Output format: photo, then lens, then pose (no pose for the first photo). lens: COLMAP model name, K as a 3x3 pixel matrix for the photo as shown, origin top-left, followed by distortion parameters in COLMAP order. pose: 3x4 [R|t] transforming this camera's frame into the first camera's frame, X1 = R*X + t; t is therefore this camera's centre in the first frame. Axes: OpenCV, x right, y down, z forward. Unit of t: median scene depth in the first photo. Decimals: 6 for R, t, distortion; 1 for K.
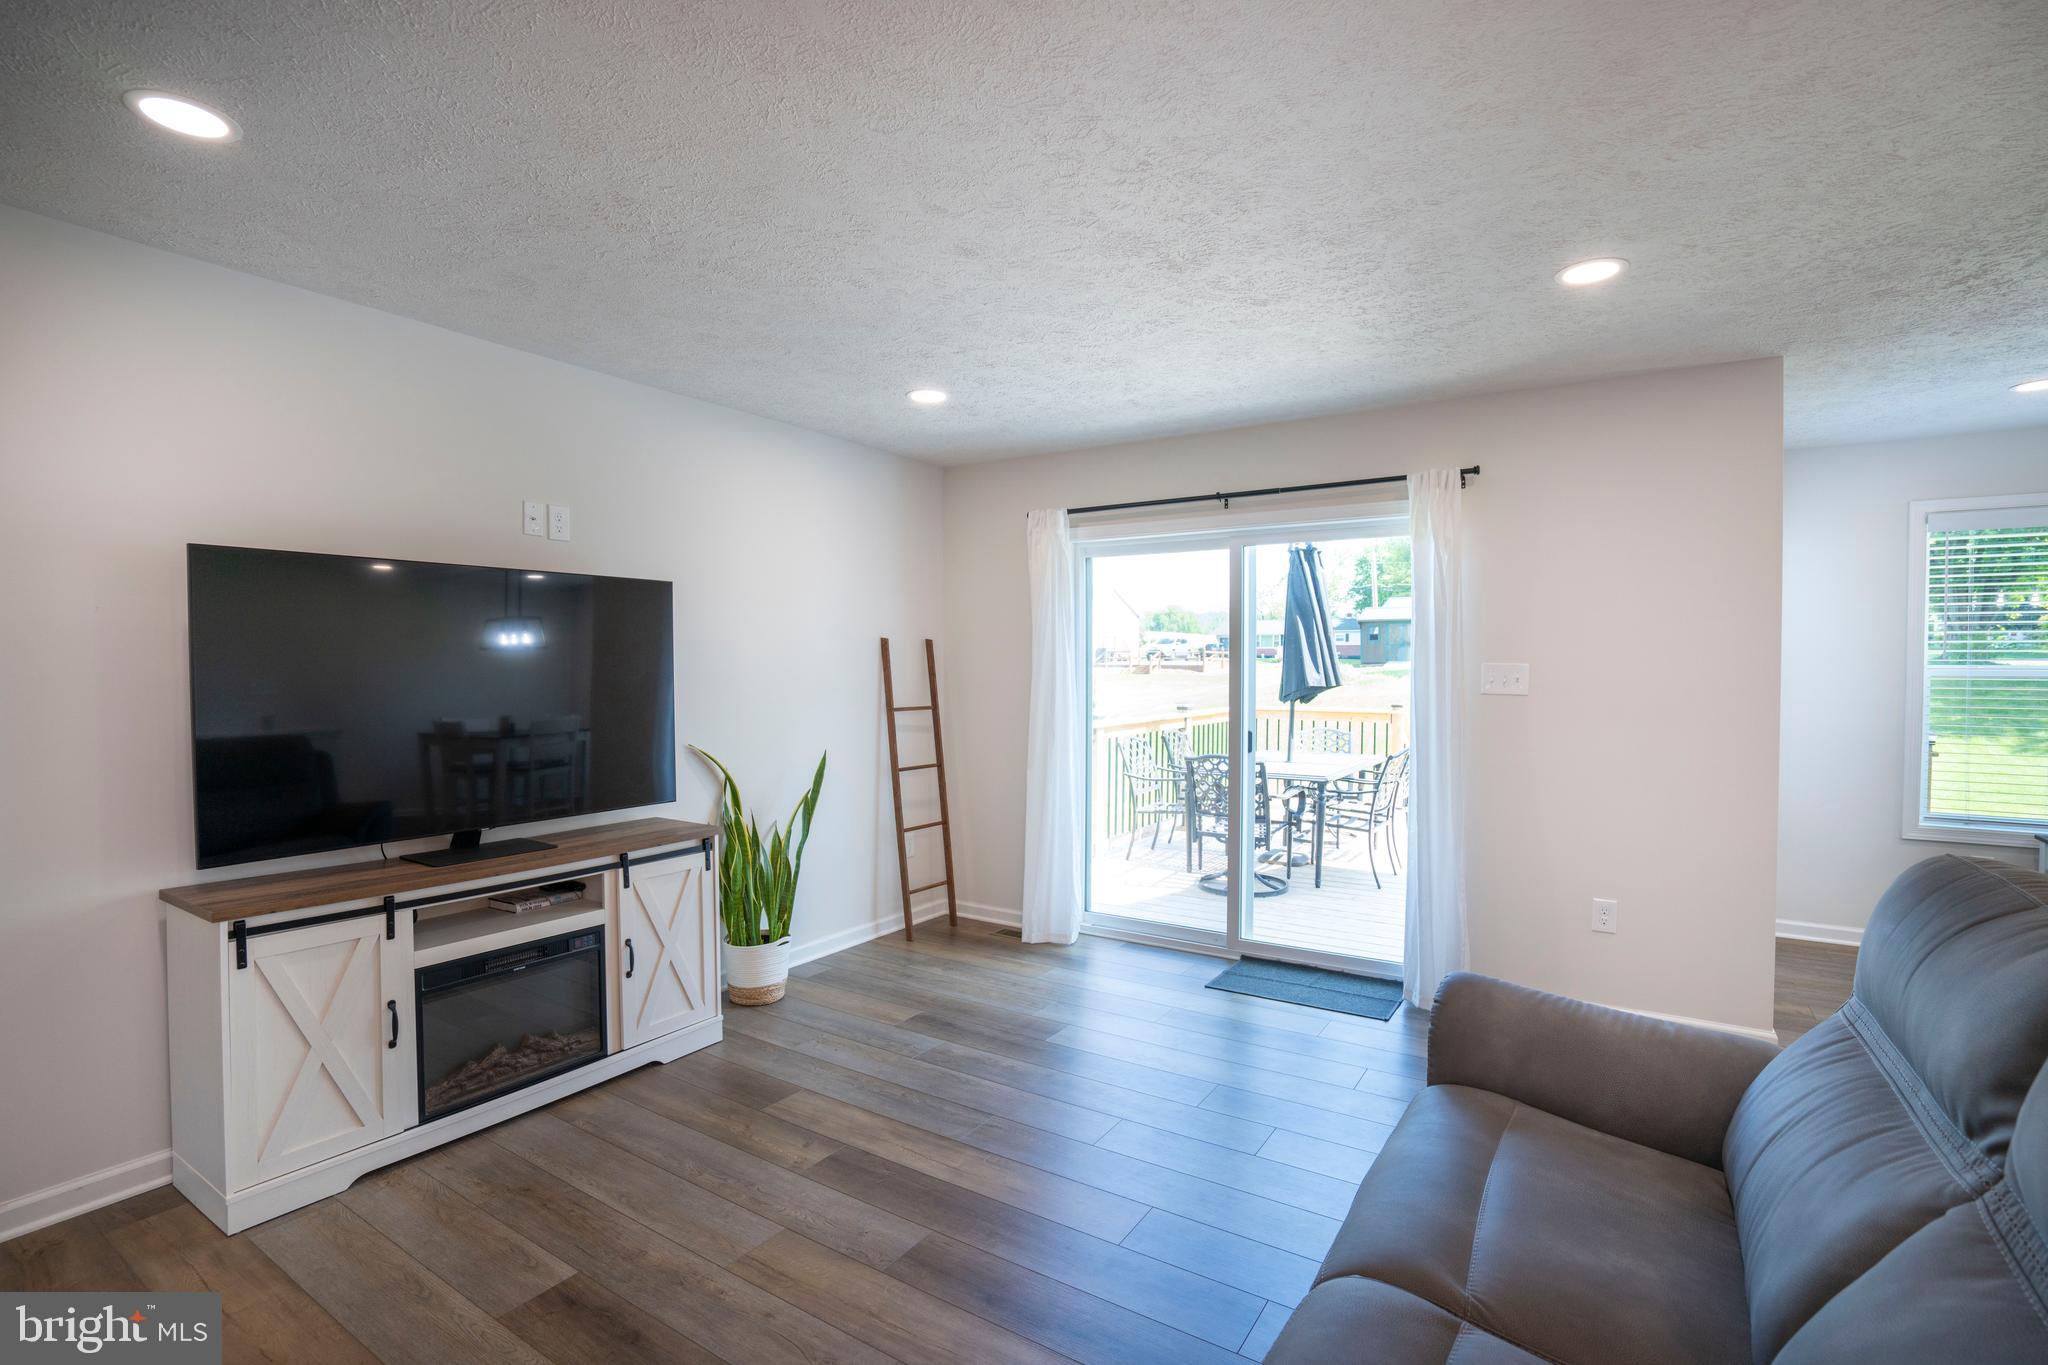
lens RADIAL K [[949.4, 0, 1017.0], [0, 949.4, 686.1], [0, 0, 1]] dist [-0.055313, 0.019492]
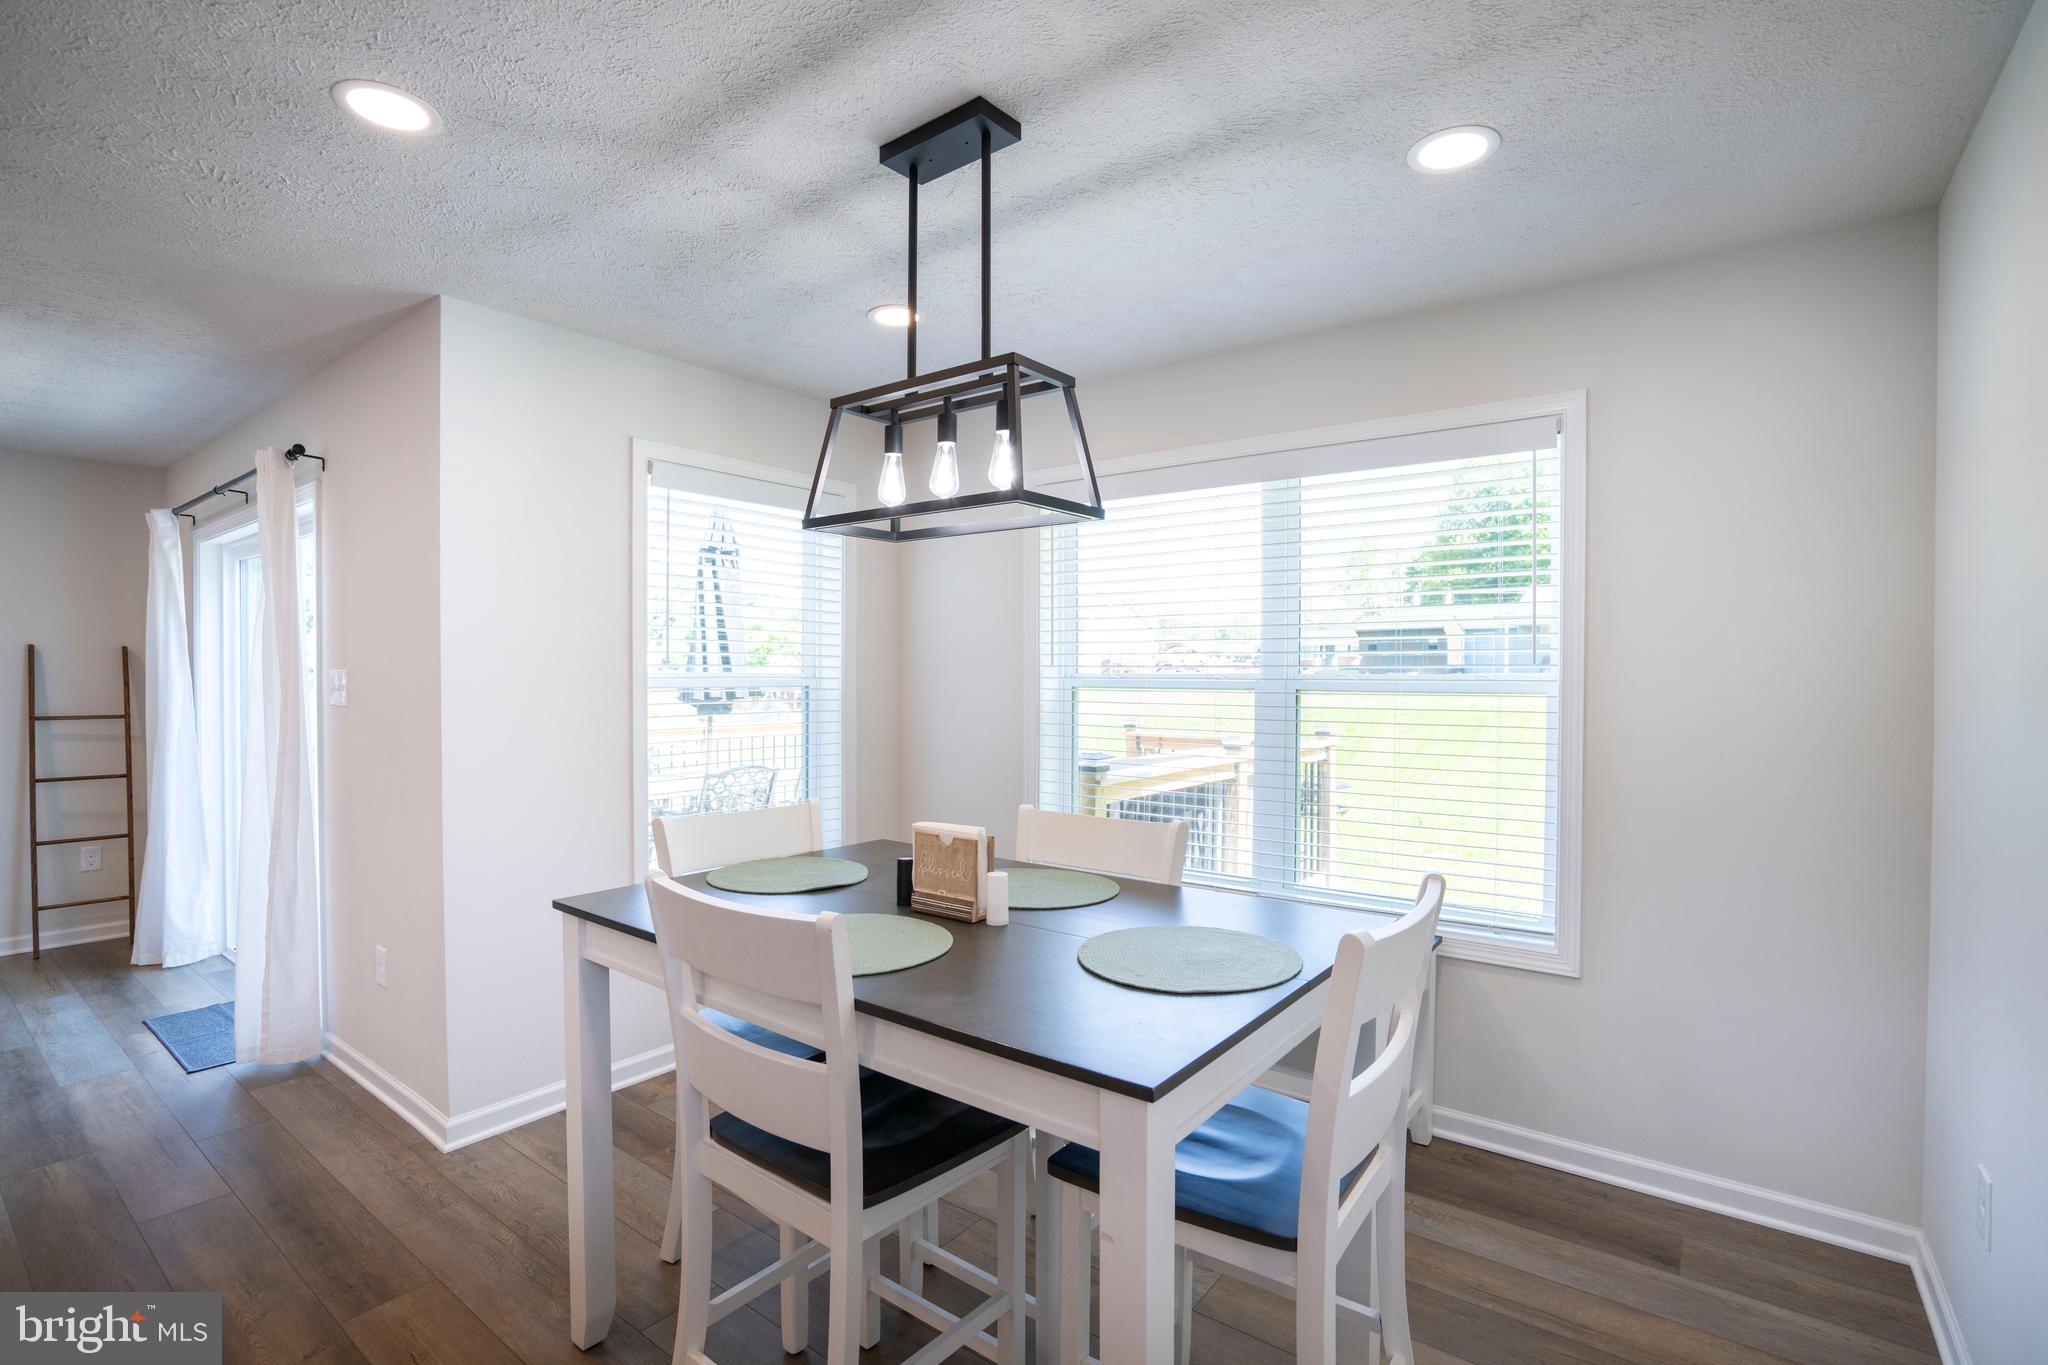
lens RADIAL K [[949.4, 0, 1014.7], [0, 949.4, 680.3], [0, 0, 1]] dist [-0.055313, 0.019492]
pose [[0.996646, -0.000621, -0.081837, 1.246872], [-0.000418, 0.999920, -0.012674, -0.002890], [0.081838, 0.012665, 0.996565, 0.193441]]
